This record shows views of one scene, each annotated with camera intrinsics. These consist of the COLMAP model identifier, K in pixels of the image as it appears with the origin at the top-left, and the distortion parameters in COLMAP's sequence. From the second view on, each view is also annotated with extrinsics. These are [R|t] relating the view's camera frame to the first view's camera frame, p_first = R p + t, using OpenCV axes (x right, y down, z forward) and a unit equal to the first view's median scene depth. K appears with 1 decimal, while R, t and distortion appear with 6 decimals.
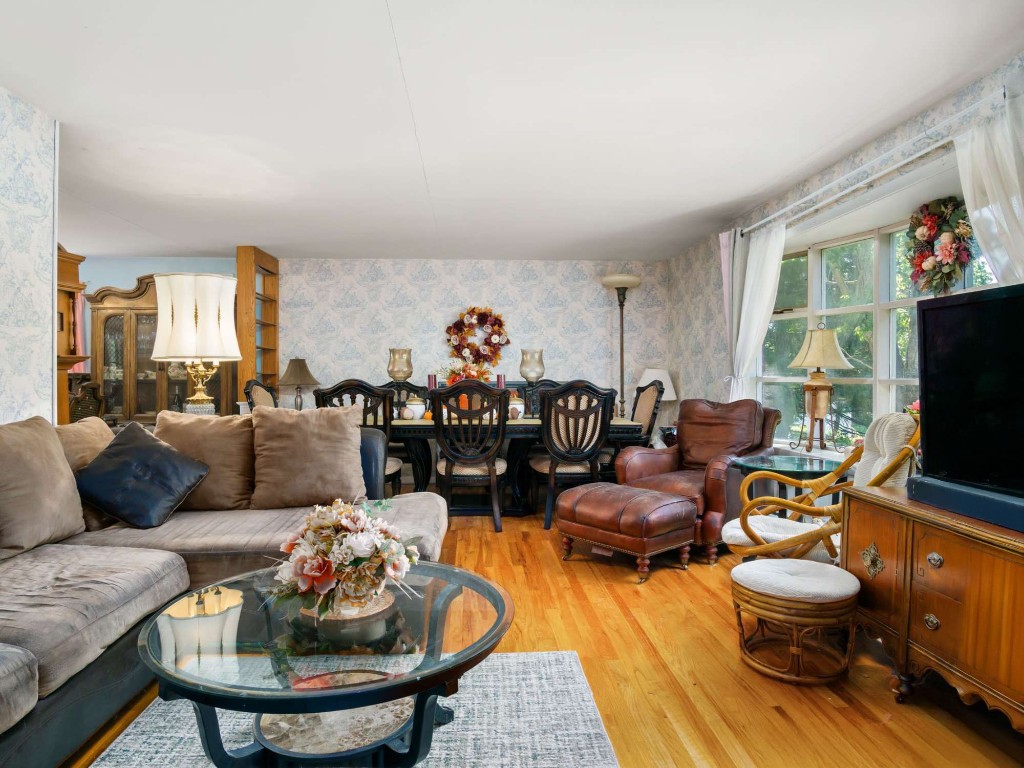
lens RADIAL K [[622.1, 0, 511.8], [0, 622.1, 389.4], [0, 0, 1]] dist [-0.031675, -0.001274]
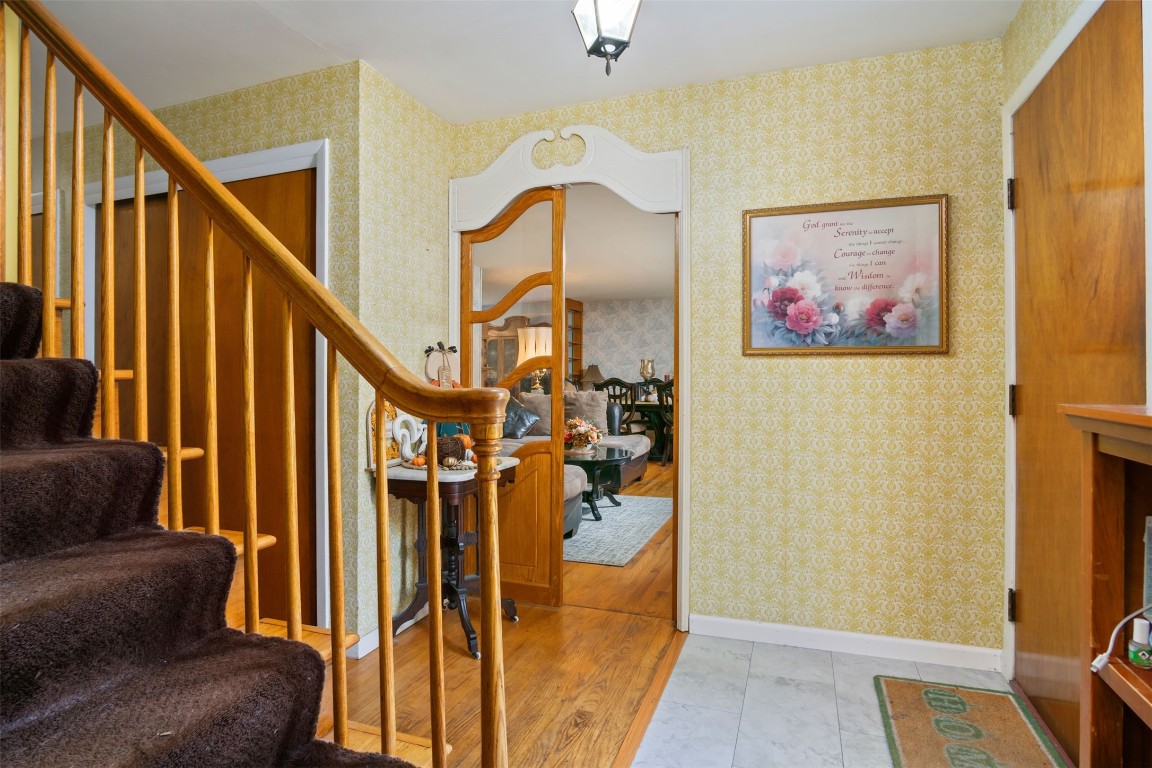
lens RADIAL K [[626.2, 0, 573.9], [0, 626.2, 380.7], [0, 0, 1]] dist [-0.005742, -0.000328]
pose [[0.916500, 0.002127, -0.400030, 0.289235], [-0.007172, 0.999913, -0.011115, 0.010008], [0.399971, 0.013056, 0.916435, -0.565610]]
